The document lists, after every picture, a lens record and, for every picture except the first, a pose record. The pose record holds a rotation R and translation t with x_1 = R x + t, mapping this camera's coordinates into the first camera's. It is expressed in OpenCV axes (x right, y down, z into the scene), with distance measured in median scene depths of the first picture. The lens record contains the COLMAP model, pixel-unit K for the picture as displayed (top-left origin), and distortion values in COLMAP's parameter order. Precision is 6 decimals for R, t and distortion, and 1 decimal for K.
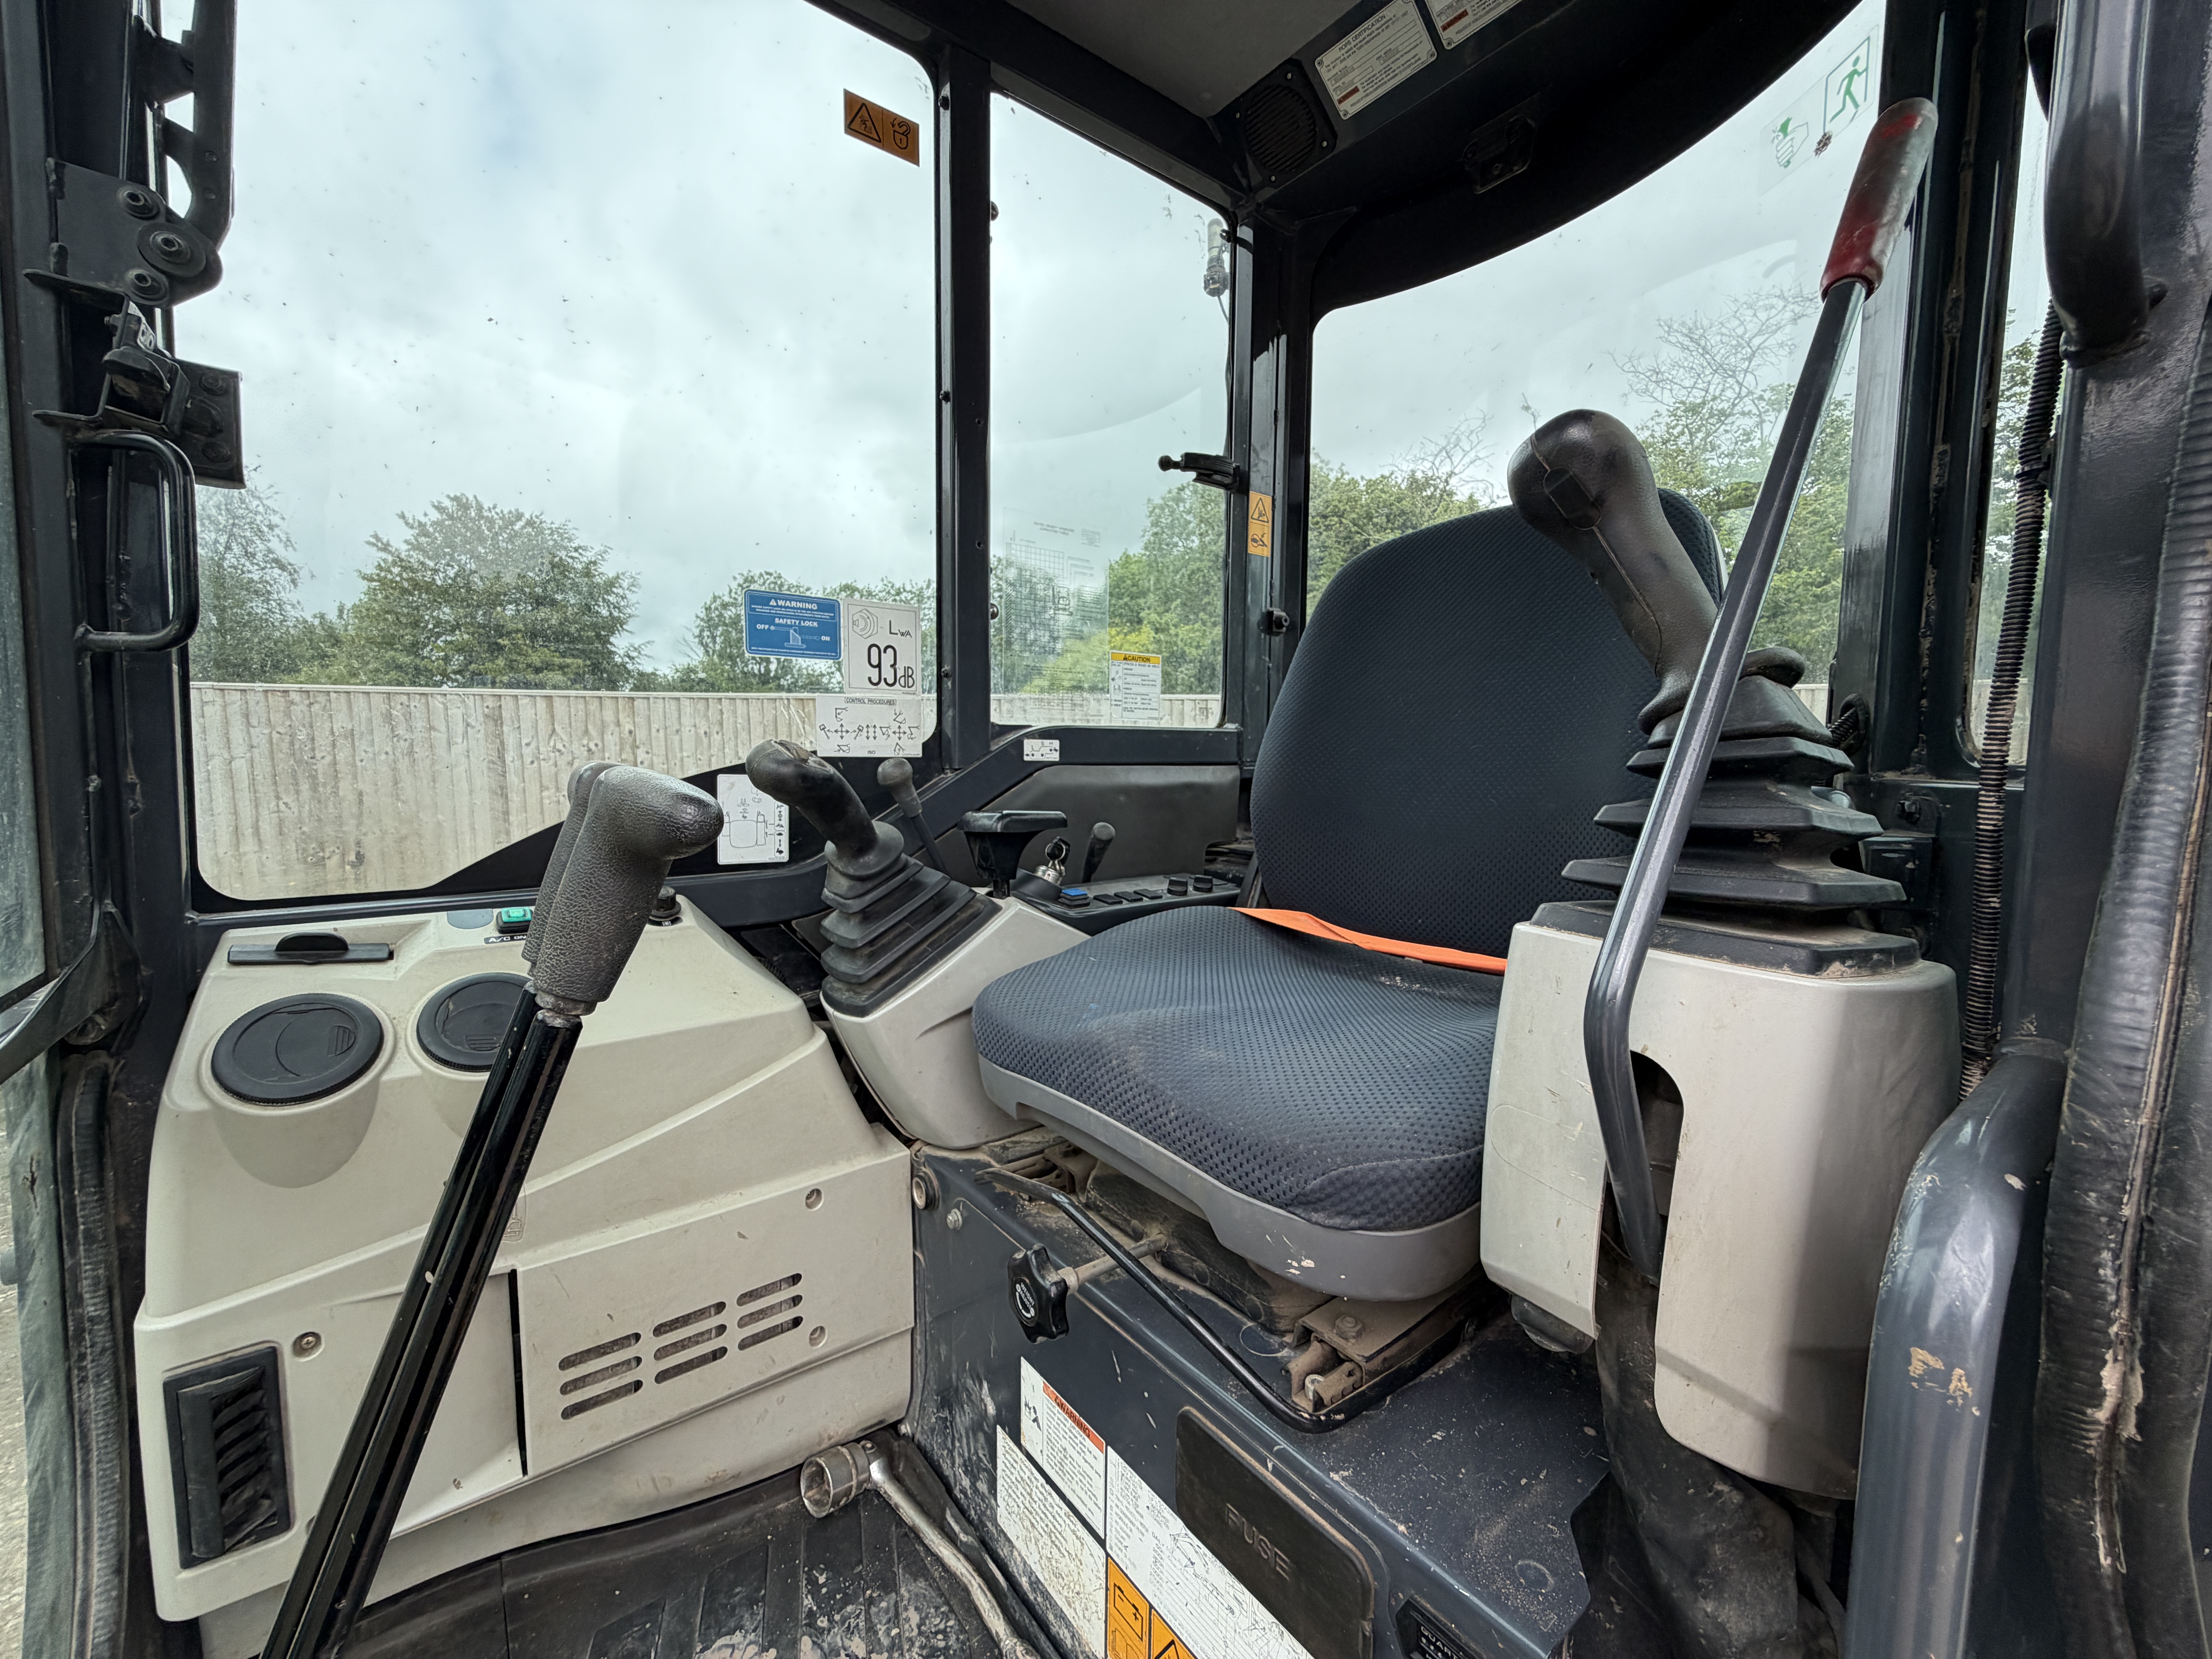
lens RADIAL K [[882.8, 0, 1115.3], [0, 882.8, 828.4], [0, 0, 1]] dist [-0.001222, -0.000074]
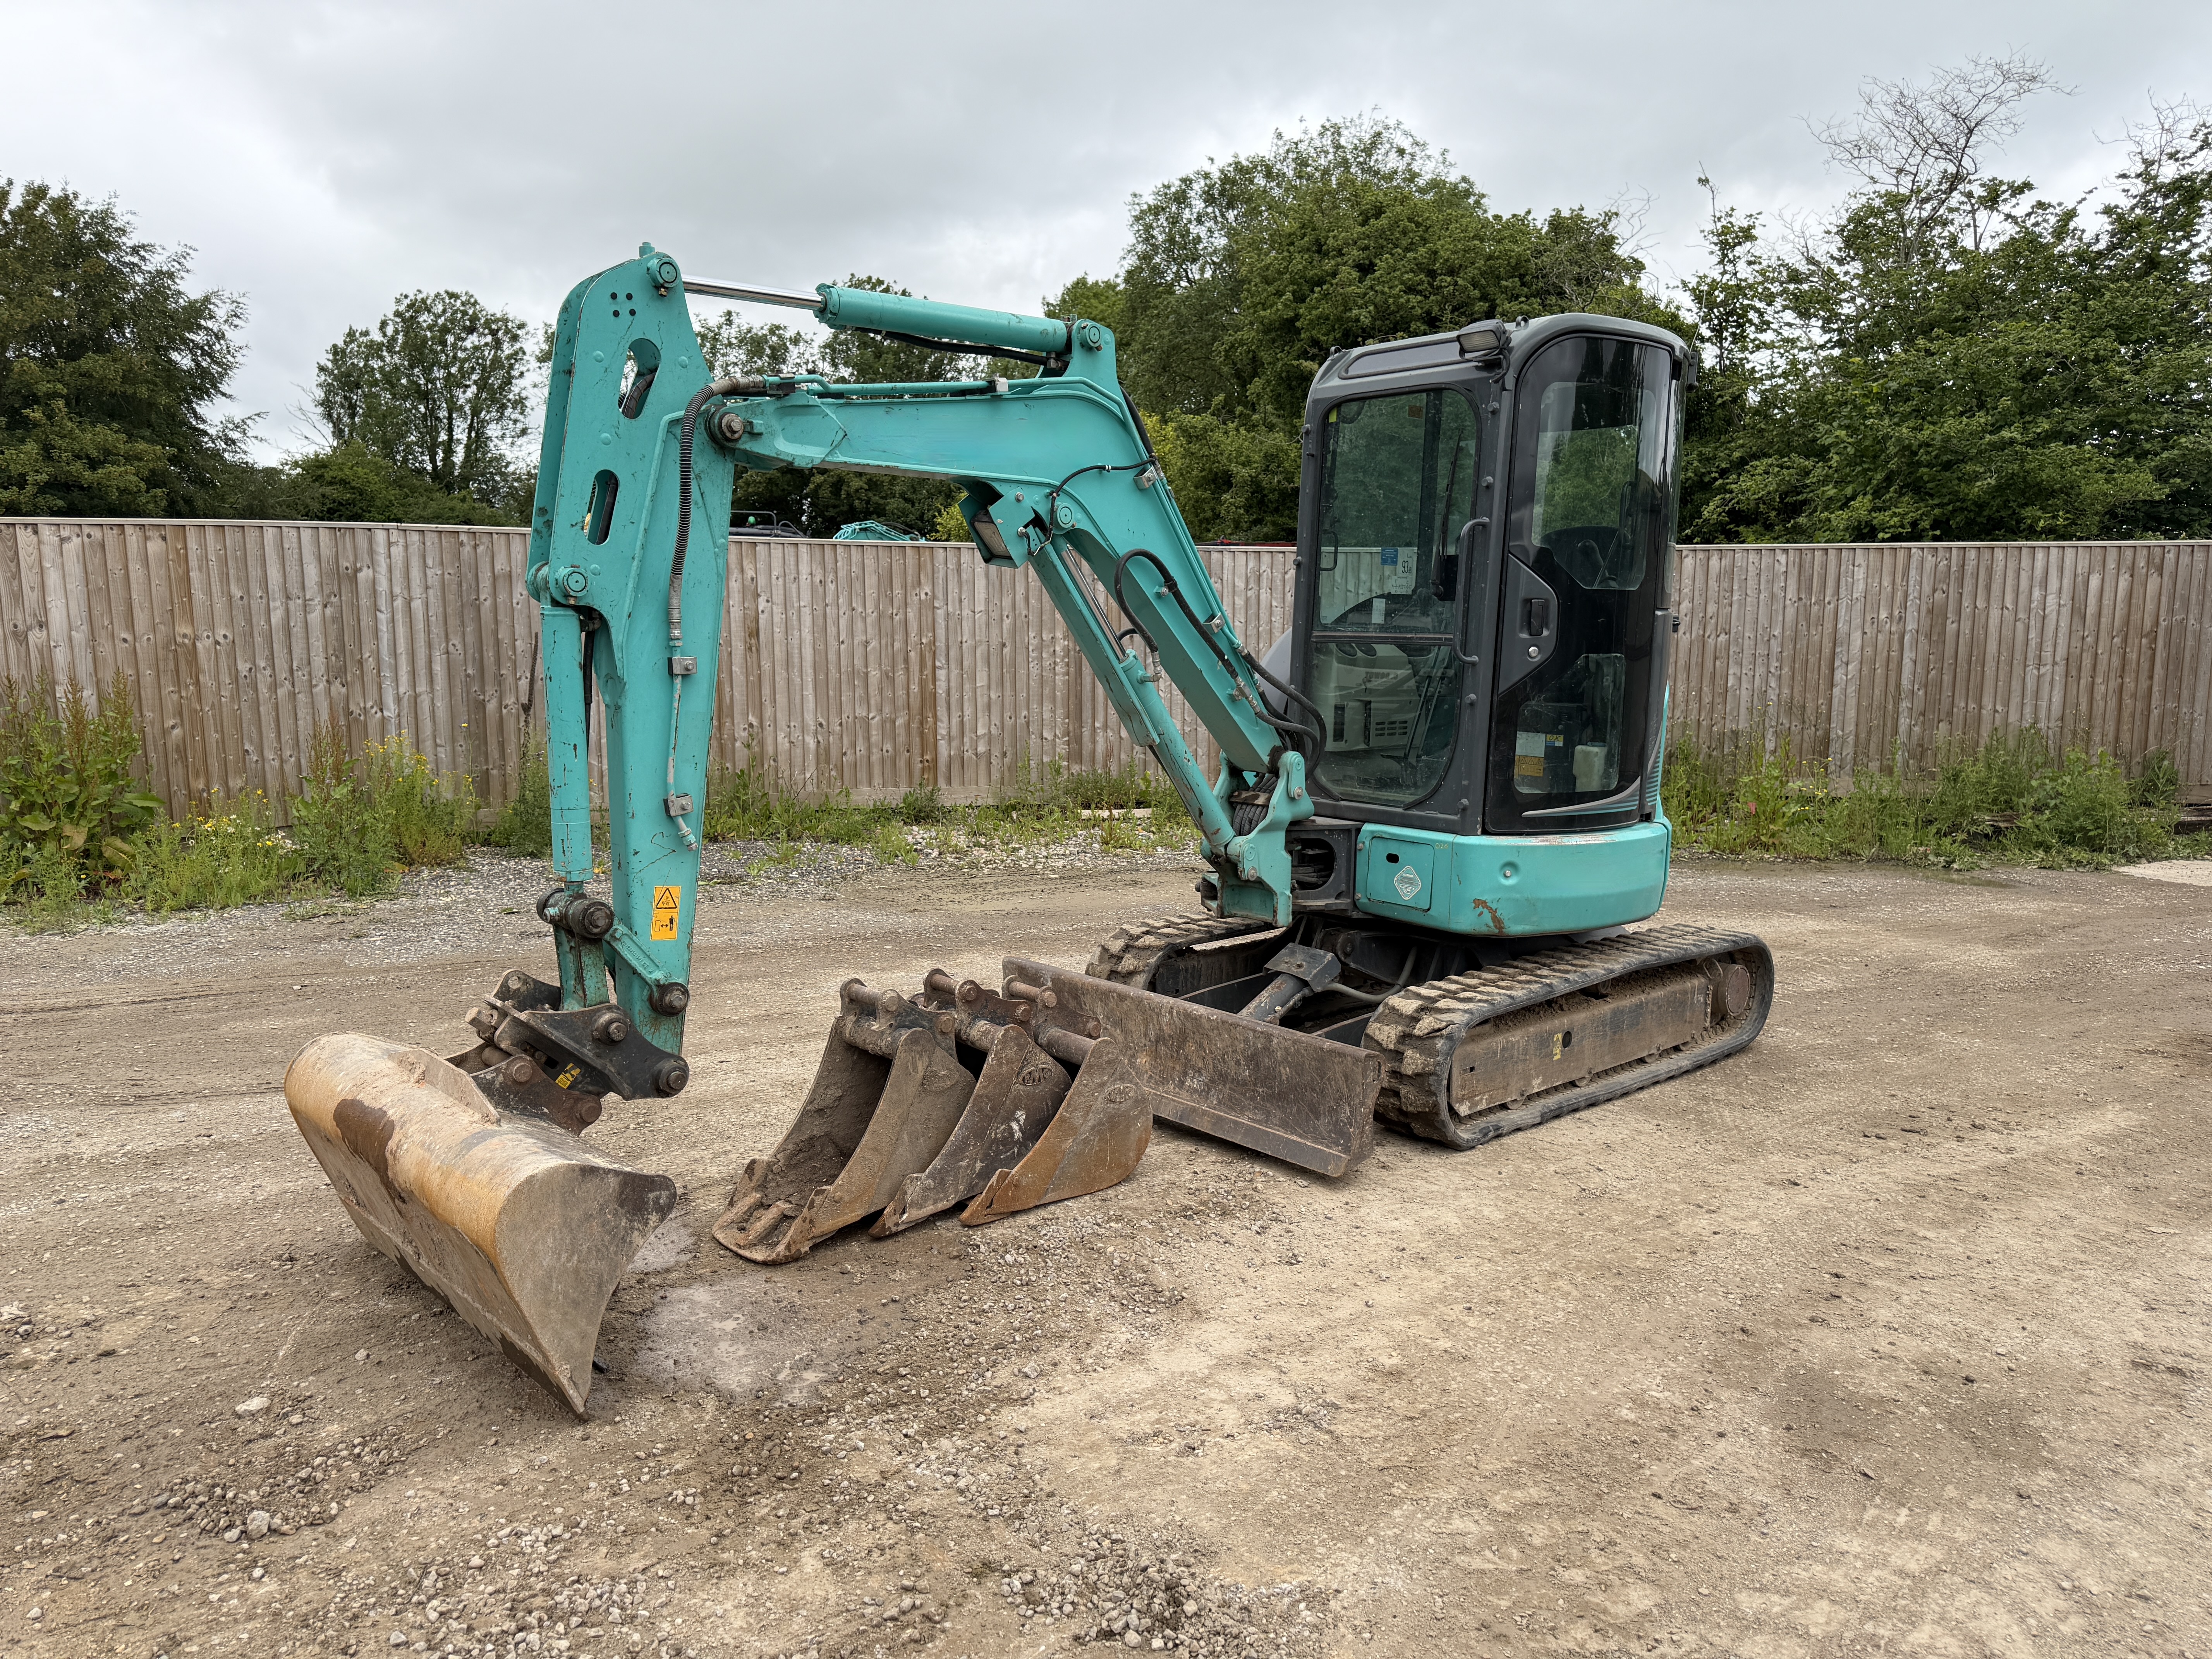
lens RADIAL K [[1557.6, 0, 1110.5], [0, 1557.6, 827.3], [0, 0, 1]] dist [0.094534, -0.136880]
pose [[0.998033, 0.003232, 0.062604, -0.053251], [-0.006110, 0.998930, 0.045839, 0.015460], [-0.062389, -0.046132, 0.996985, -0.142444]]
